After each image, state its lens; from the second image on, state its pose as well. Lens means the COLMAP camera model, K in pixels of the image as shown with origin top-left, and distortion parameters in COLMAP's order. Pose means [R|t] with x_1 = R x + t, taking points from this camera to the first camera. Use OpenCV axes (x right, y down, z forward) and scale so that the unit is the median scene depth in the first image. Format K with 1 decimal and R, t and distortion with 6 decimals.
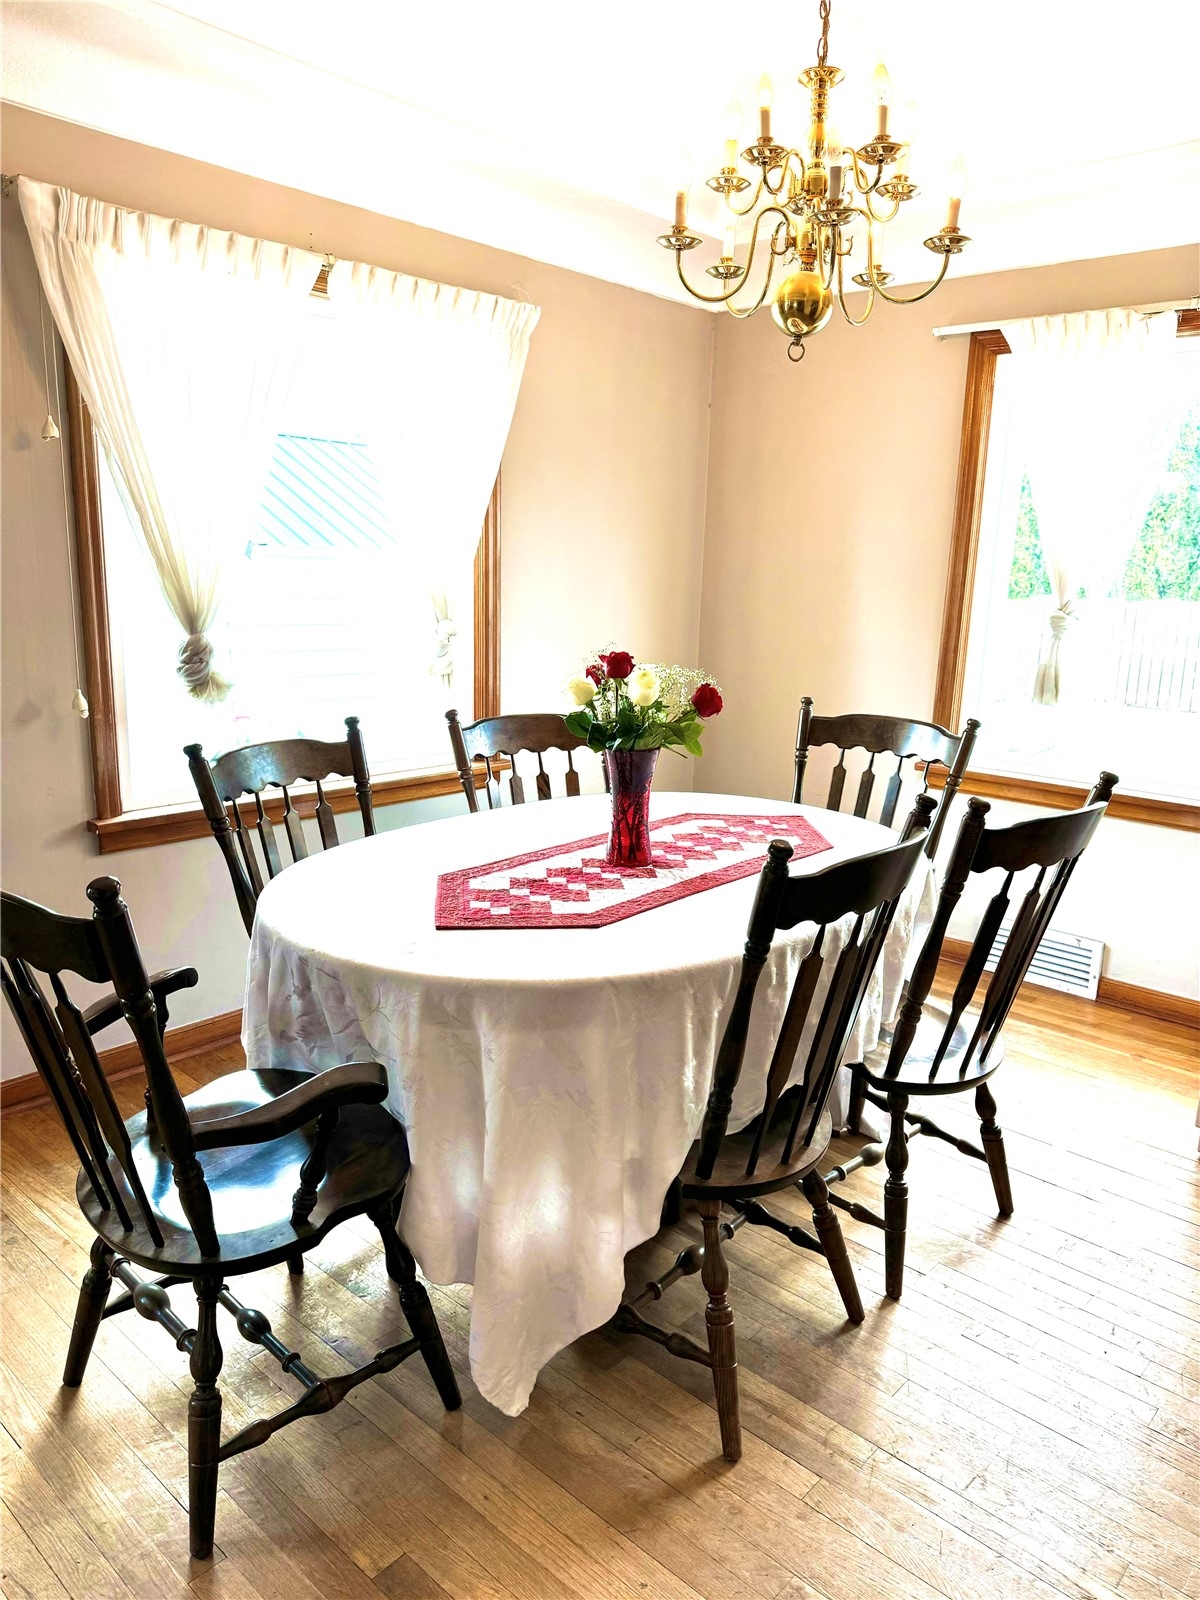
lens RADIAL K [[1103.2, 0, 598.1], [0, 1103.2, 798.1], [0, 0, 1]] dist [0.013183, -0.034580]
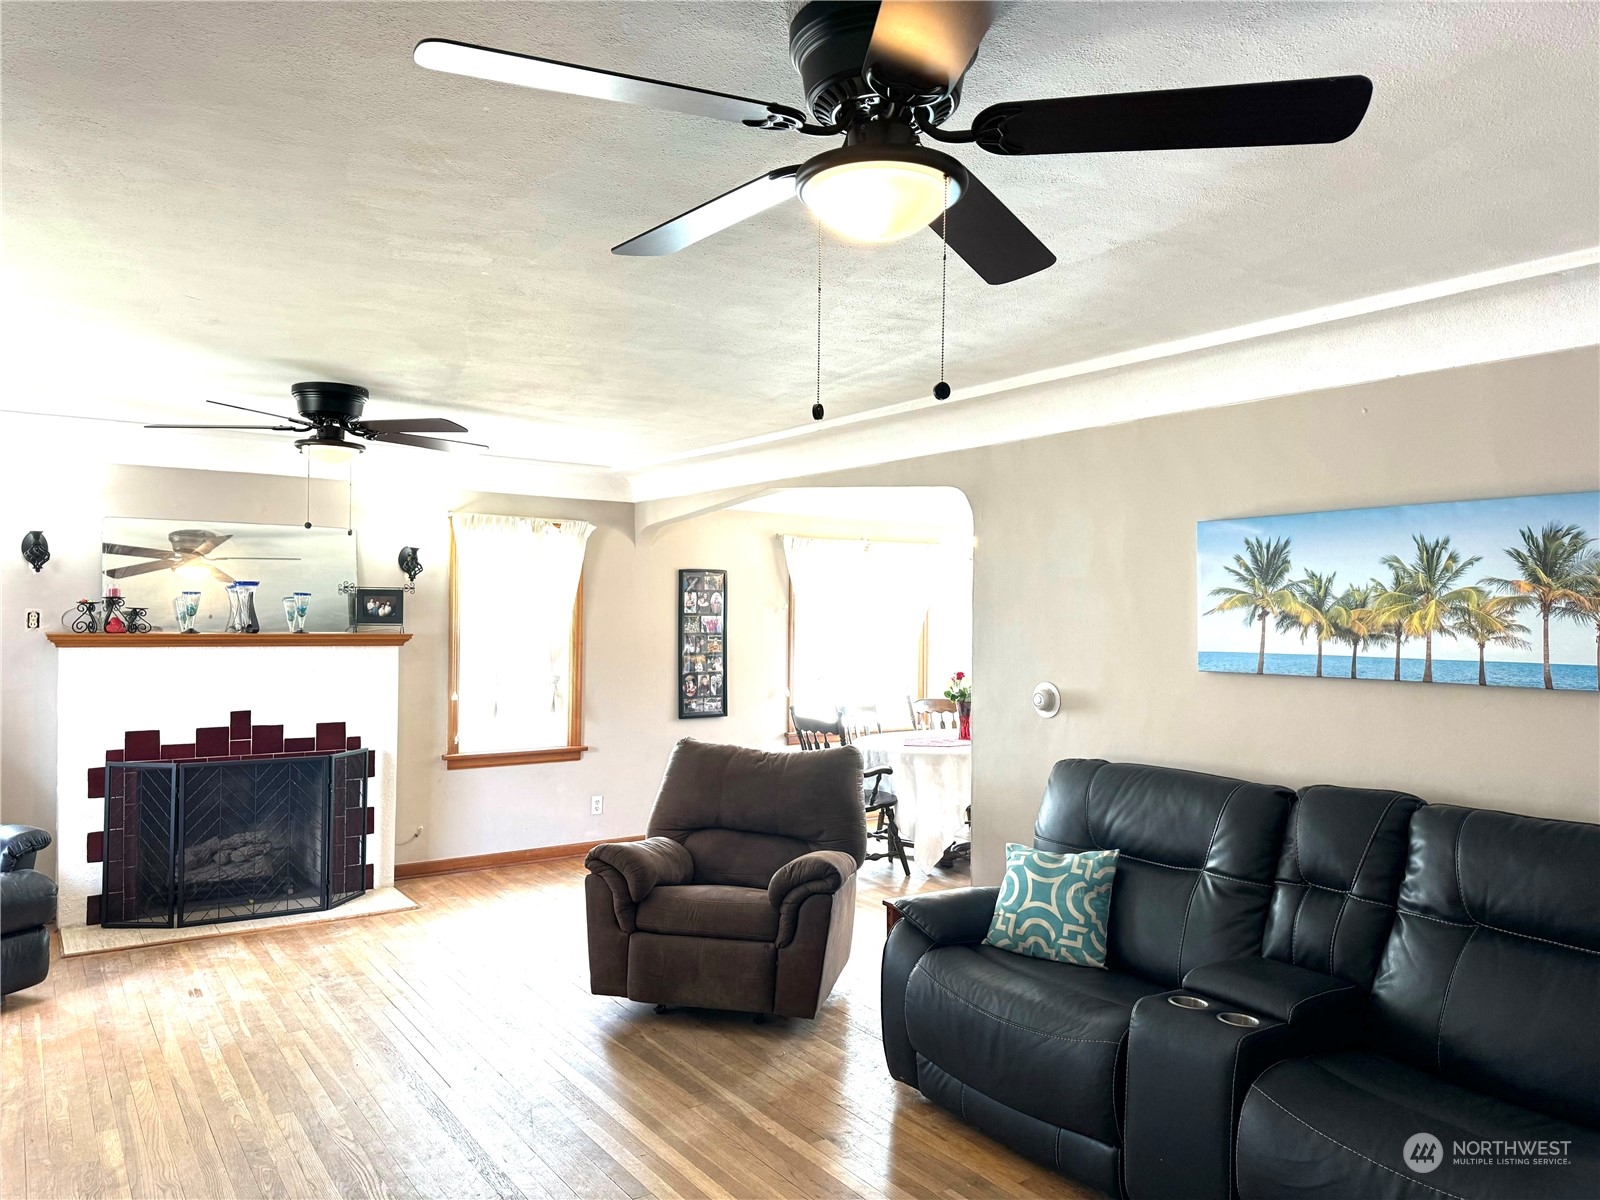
lens RADIAL K [[1103.2, 0, 790.2], [0, 1103.2, 585.0], [0, 0, 1]] dist [0.013183, -0.034580]
pose [[0.972010, -0.022161, -0.233890, 0.296171], [-0.036938, 0.968743, -0.245300, 0.433434], [0.232016, 0.247074, 0.940810, -2.232587]]
